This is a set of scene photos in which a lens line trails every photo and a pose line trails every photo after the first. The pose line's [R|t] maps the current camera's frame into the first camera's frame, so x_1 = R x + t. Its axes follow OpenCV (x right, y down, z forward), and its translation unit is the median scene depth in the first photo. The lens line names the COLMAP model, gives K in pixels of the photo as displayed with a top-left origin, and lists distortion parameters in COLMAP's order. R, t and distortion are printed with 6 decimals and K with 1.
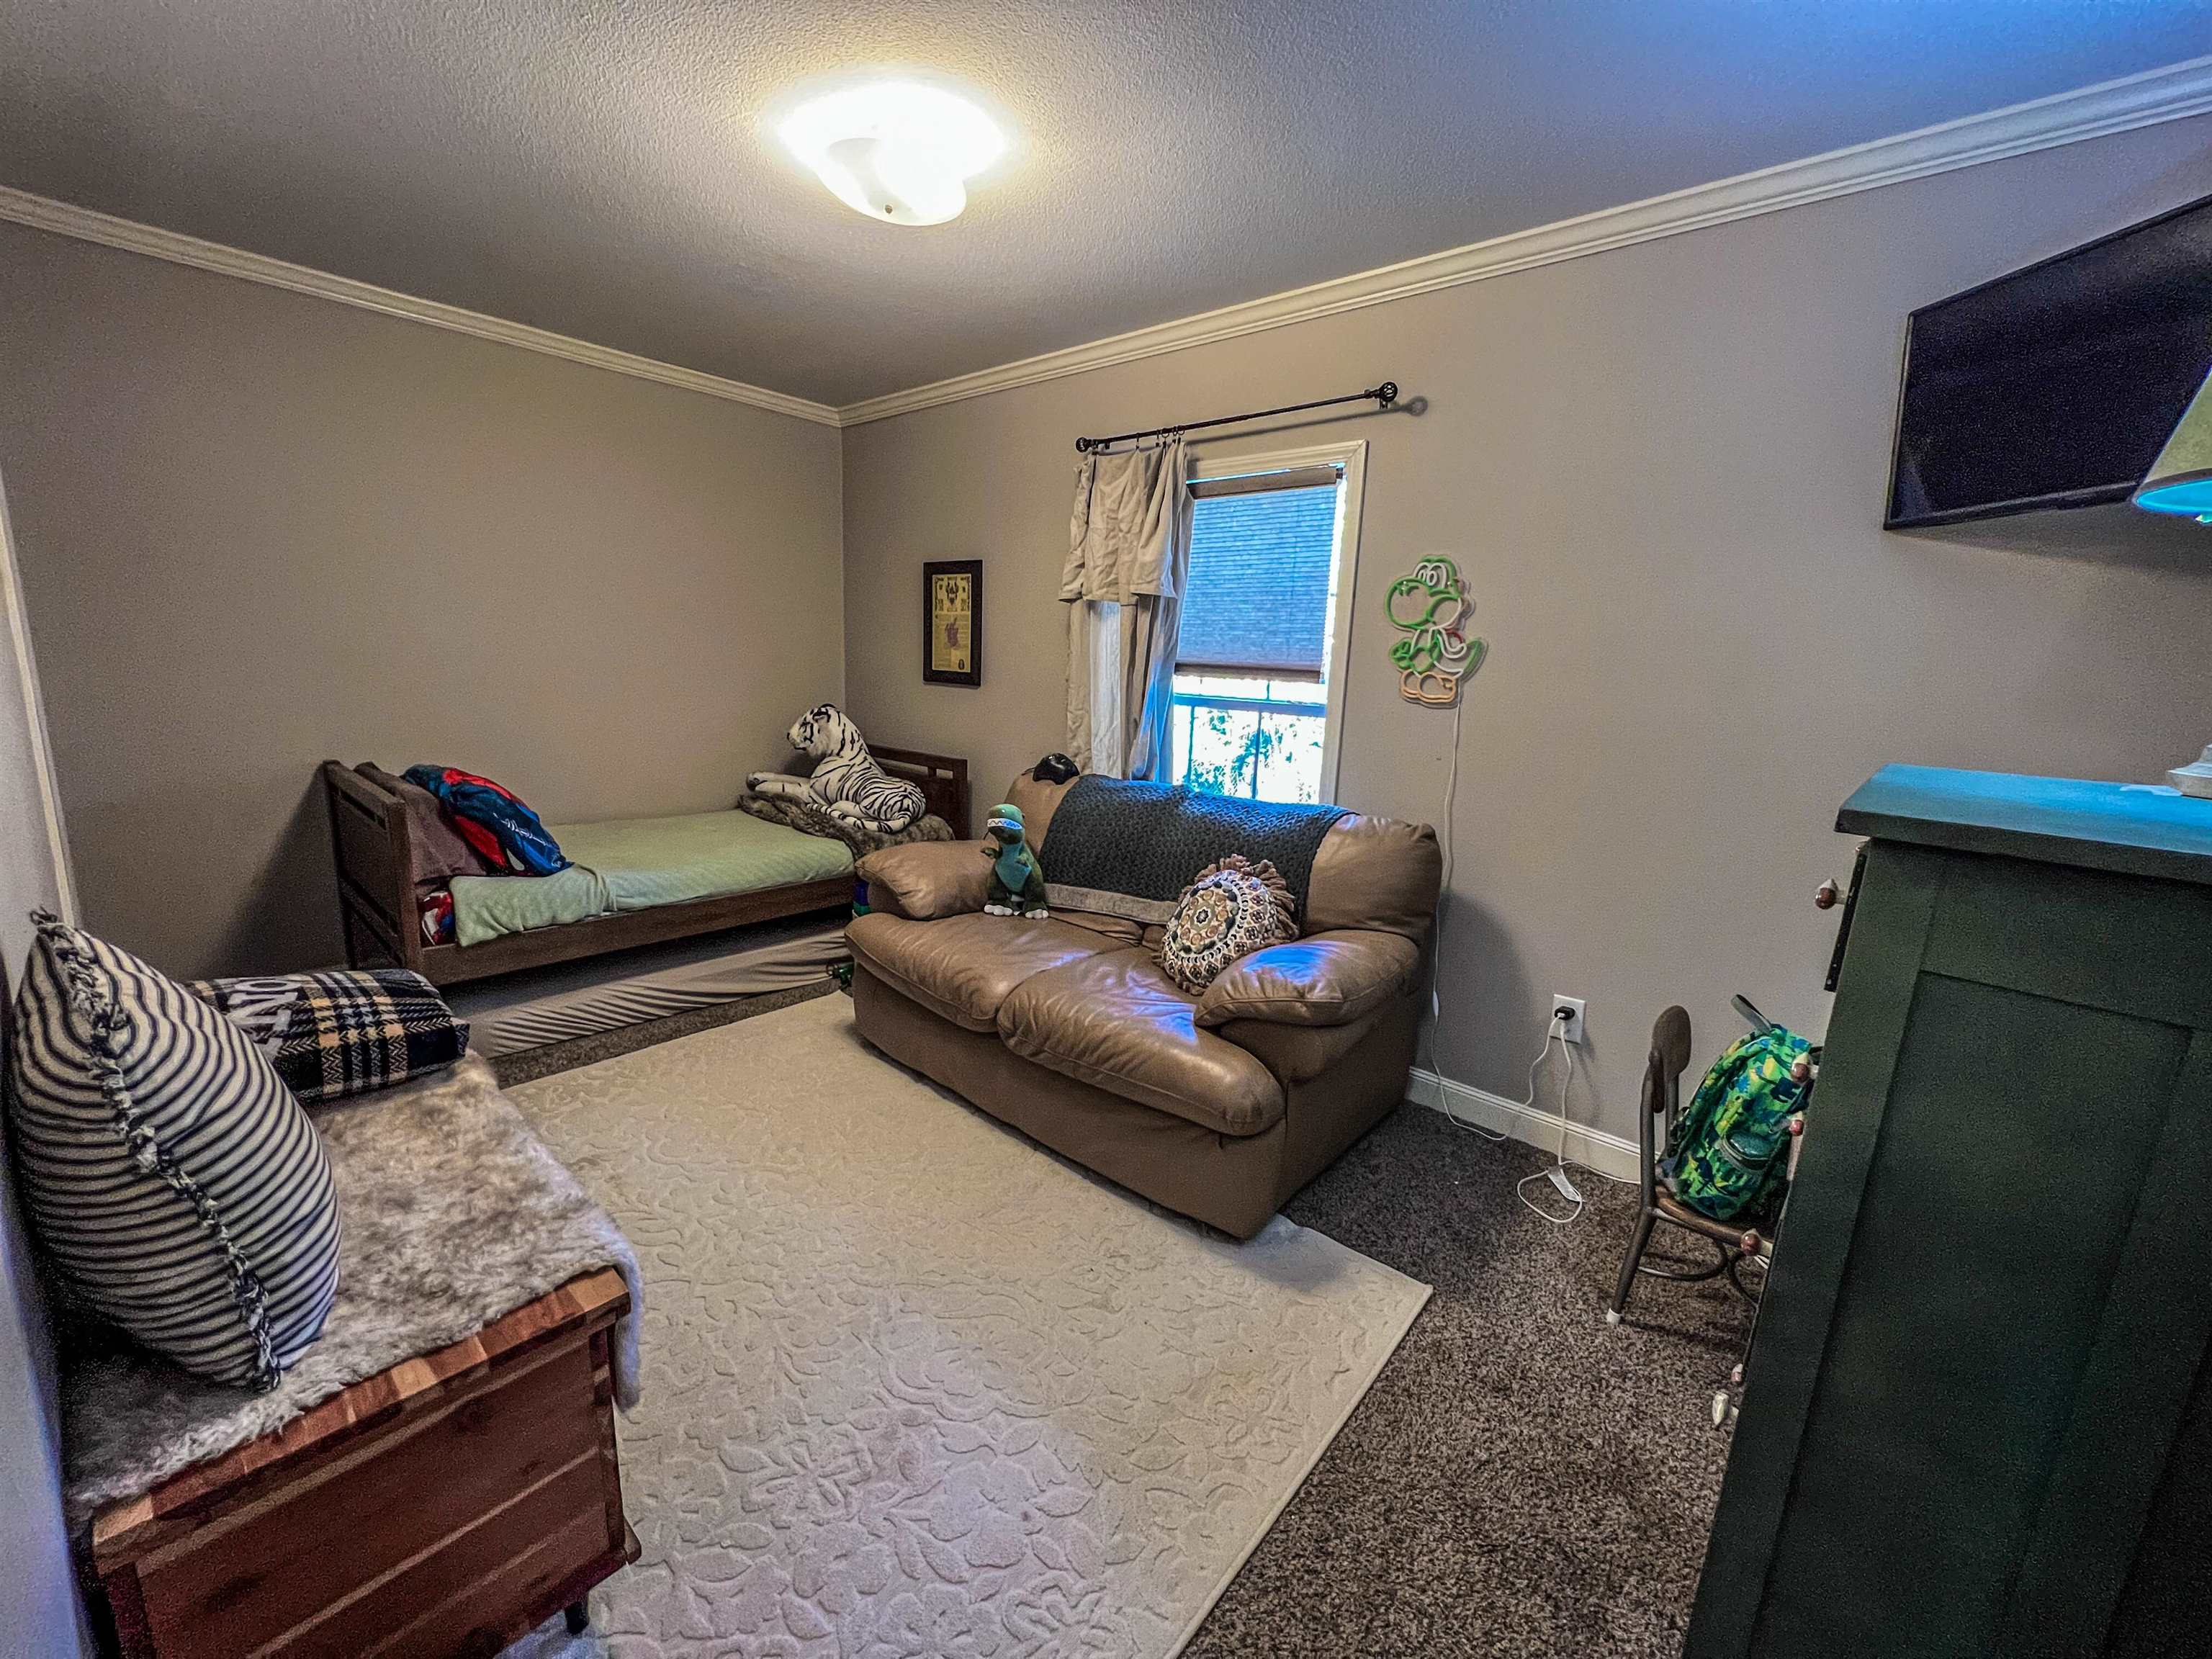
lens RADIAL K [[880.0, 0, 1104.5], [0, 880.0, 823.6], [0, 0, 1]] dist [-0.003184, 0.000439]
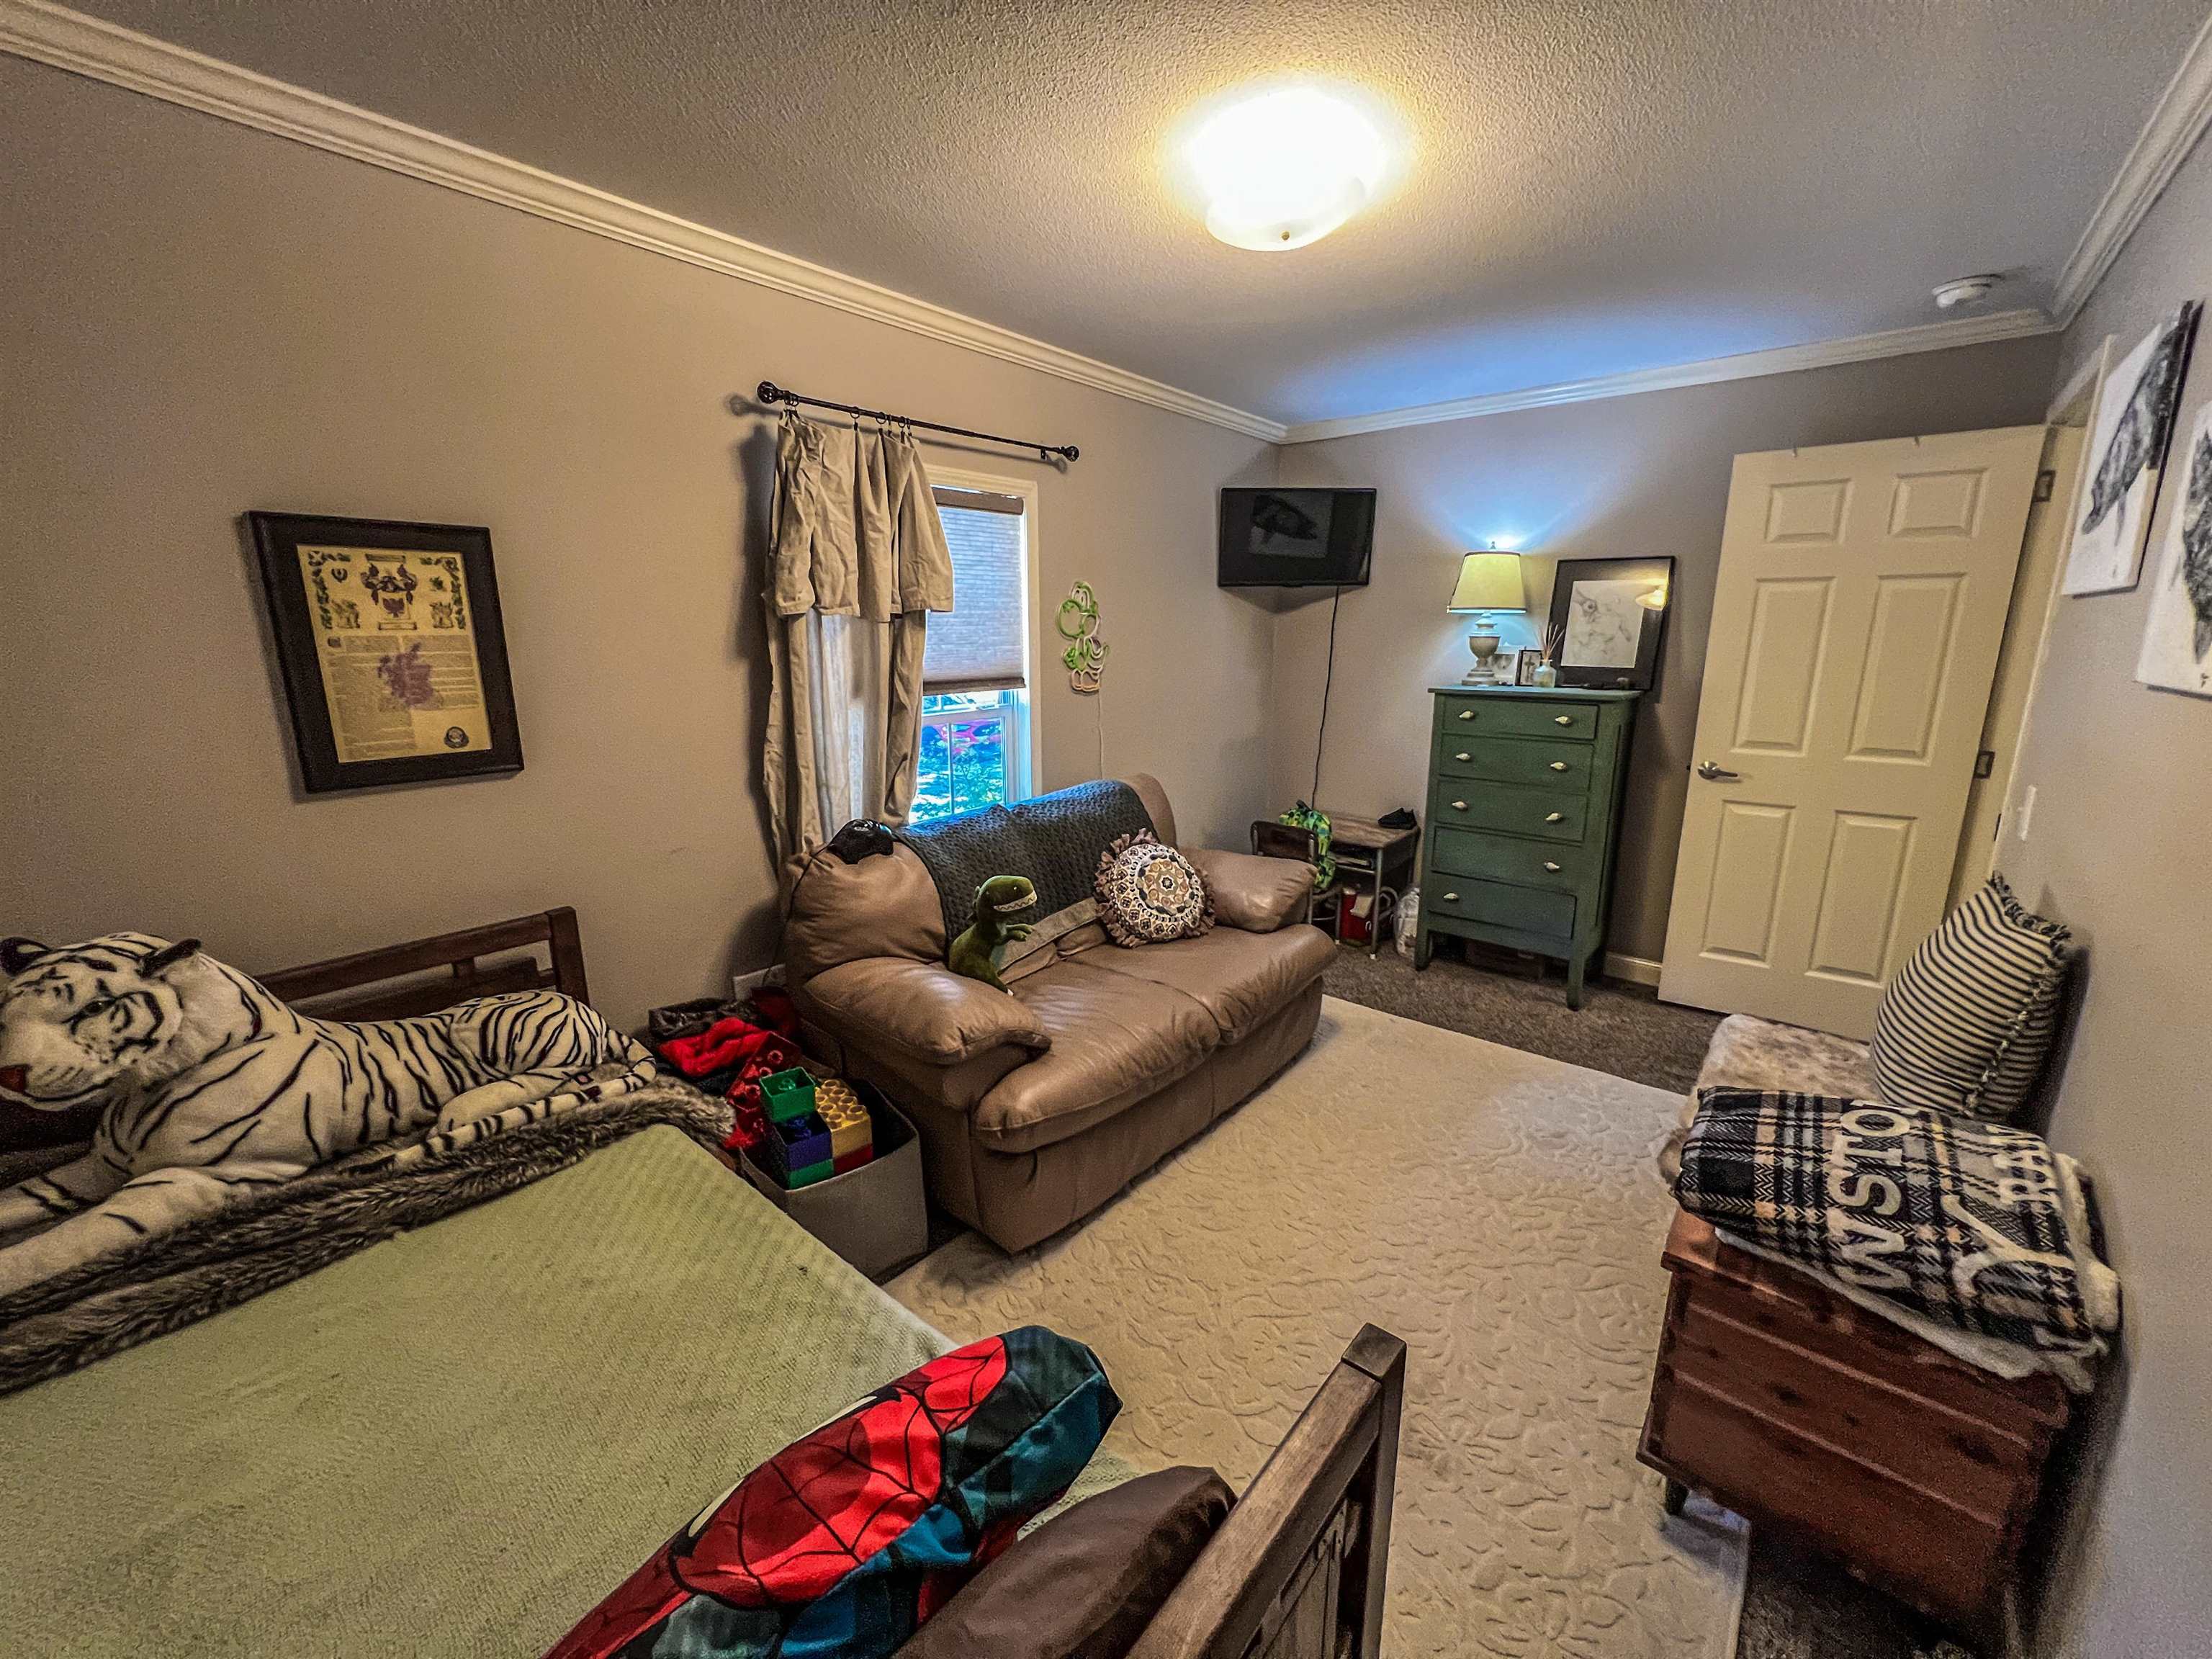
lens RADIAL K [[880.0, 0, 1099.0], [0, 880.0, 824.5], [0, 0, 1]] dist [-0.003184, 0.000439]
pose [[-0.020658, -0.262031, 0.964838, -0.668301], [0.193344, 0.945780, 0.260995, -0.197539], [-0.980914, 0.191937, 0.031124, 0.656468]]
